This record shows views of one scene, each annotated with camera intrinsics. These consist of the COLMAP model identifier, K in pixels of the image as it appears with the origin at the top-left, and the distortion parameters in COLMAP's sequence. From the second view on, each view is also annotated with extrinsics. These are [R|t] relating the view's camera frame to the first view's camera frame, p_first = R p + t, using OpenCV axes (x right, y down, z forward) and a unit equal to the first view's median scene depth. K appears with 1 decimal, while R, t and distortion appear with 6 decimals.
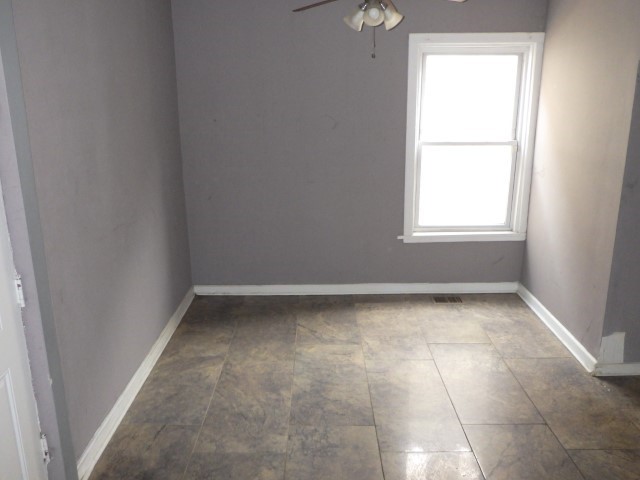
lens RADIAL K [[526.6, 0, 319.9], [0, 526.6, 228.2], [0, 0, 1]] dist [-0.000276, -0.013111]
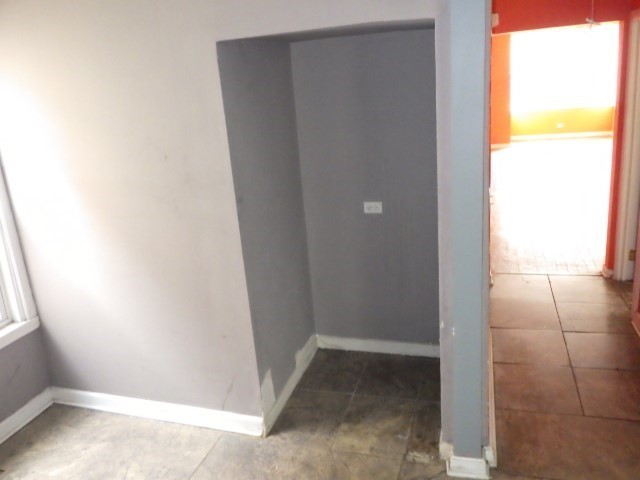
lens RADIAL K [[526.6, 0, 319.9], [0, 526.6, 228.2], [0, 0, 1]] dist [-0.000276, -0.013111]
pose [[0.301808, -0.268821, 0.914684, -0.089015], [0.318527, 0.932723, 0.169021, -0.105899], [-0.898584, 0.240340, 0.367130, 0.470429]]
